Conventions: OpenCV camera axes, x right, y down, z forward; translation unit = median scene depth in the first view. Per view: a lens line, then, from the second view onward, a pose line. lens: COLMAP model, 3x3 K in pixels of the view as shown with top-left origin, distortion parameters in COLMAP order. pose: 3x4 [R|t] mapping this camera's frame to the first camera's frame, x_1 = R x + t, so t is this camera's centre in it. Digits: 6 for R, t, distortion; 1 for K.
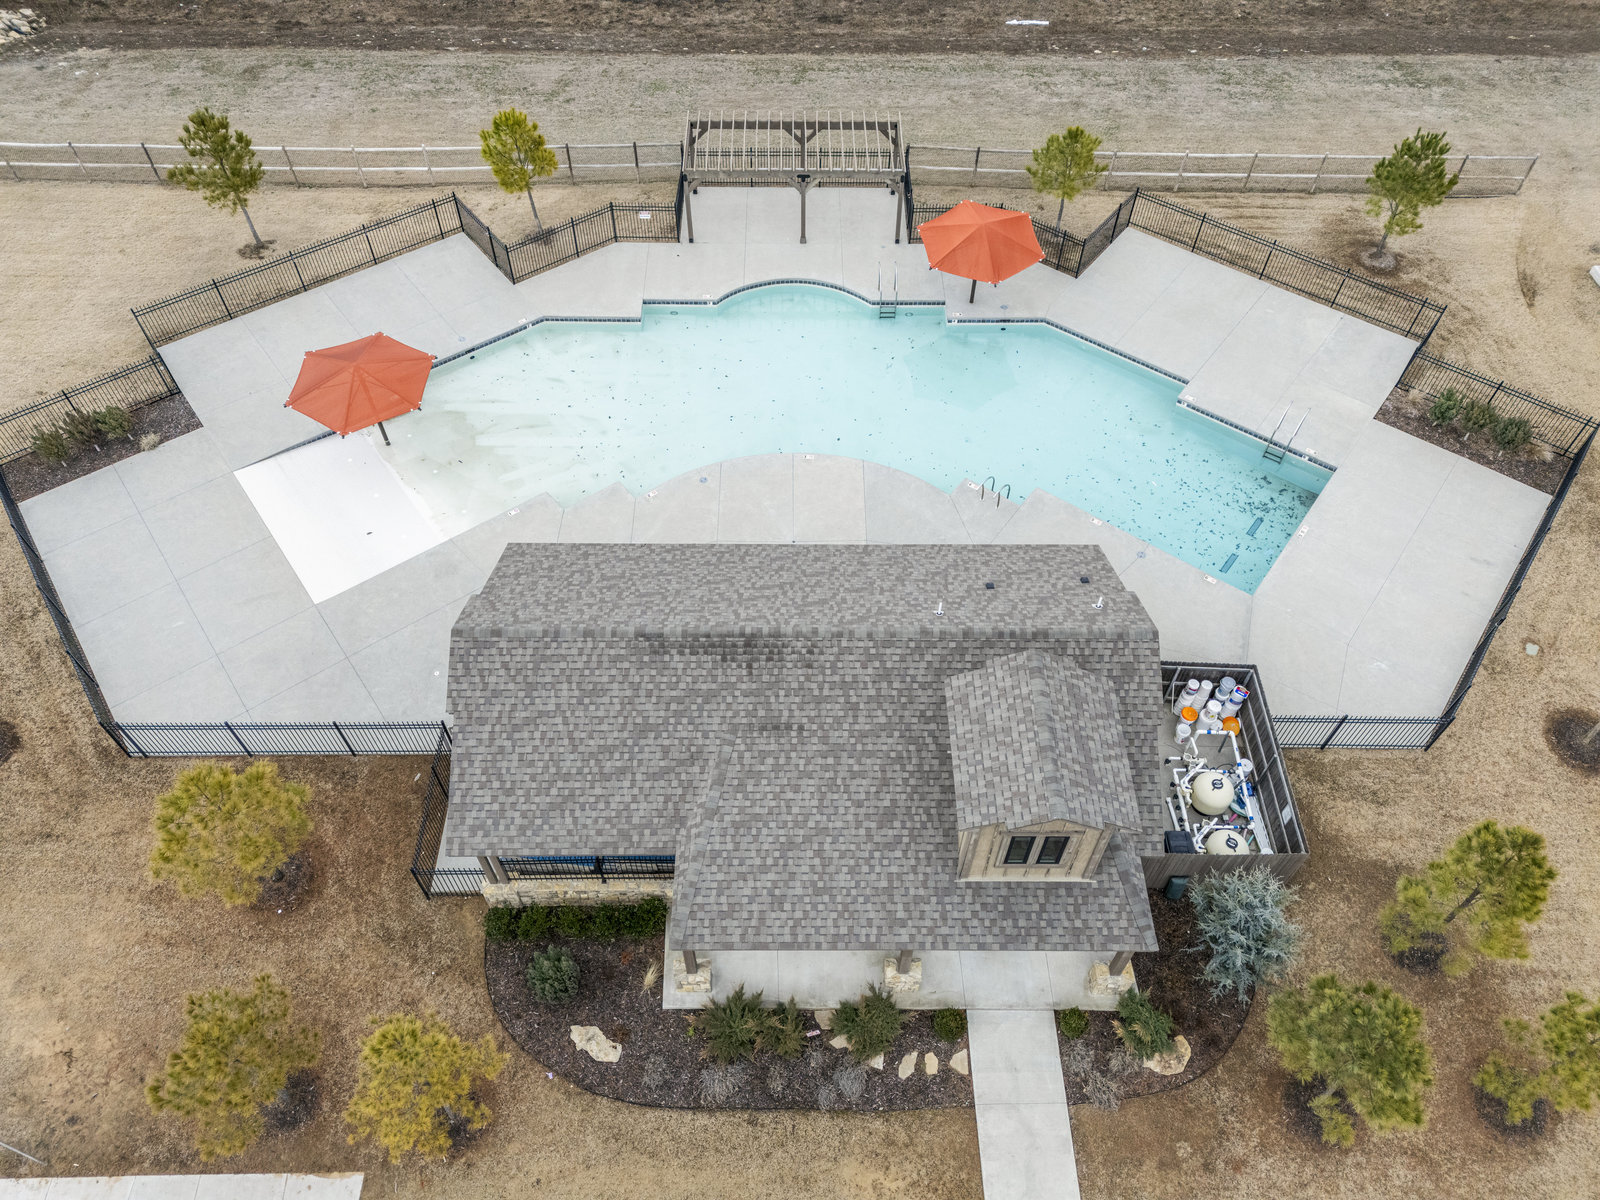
lens RADIAL K [[1176.5, 0, 803.7], [0, 1176.5, 607.0], [0, 0, 1]] dist [0.064276, -0.052424]
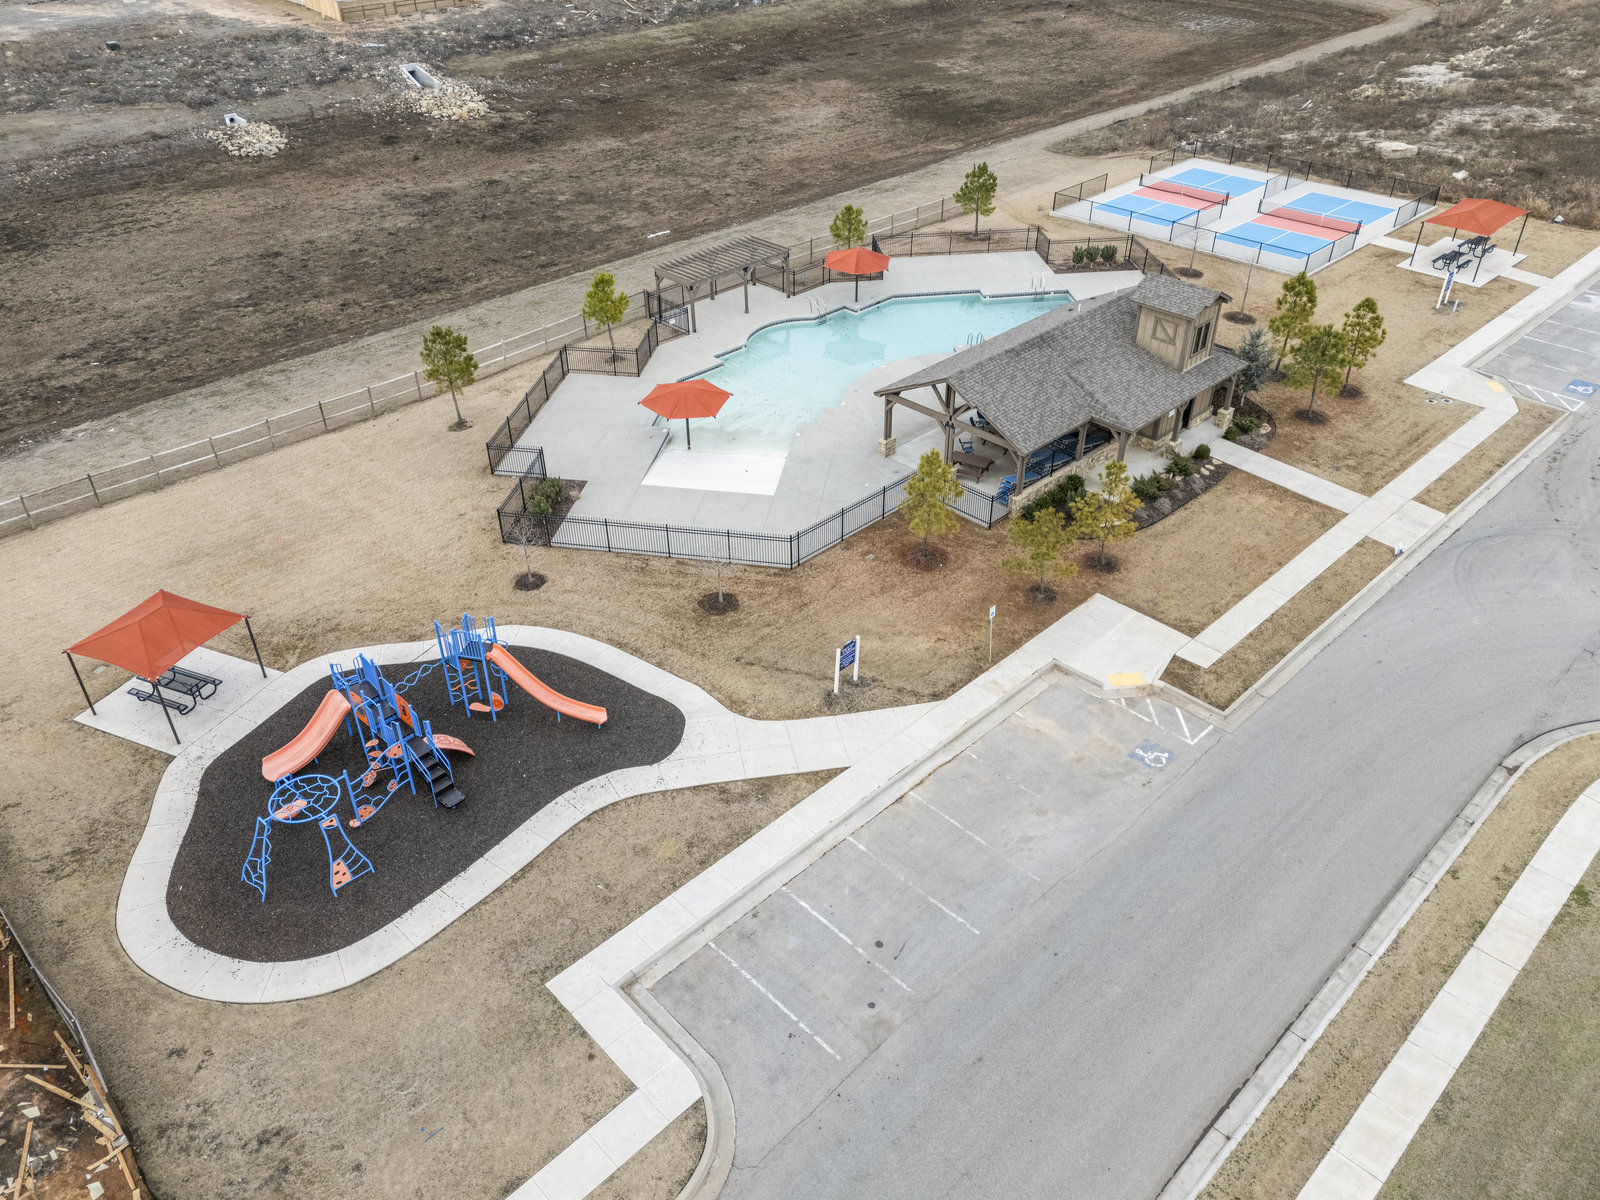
lens RADIAL K [[1176.5, 0, 806.6], [0, 1176.5, 613.8], [0, 0, 1]] dist [0.064276, -0.052424]
pose [[0.718453, -0.419138, 0.555112, -1.517893], [0.556877, 0.824797, -0.097973, 0.357135], [-0.416790, 0.379518, 0.825986, -0.333098]]
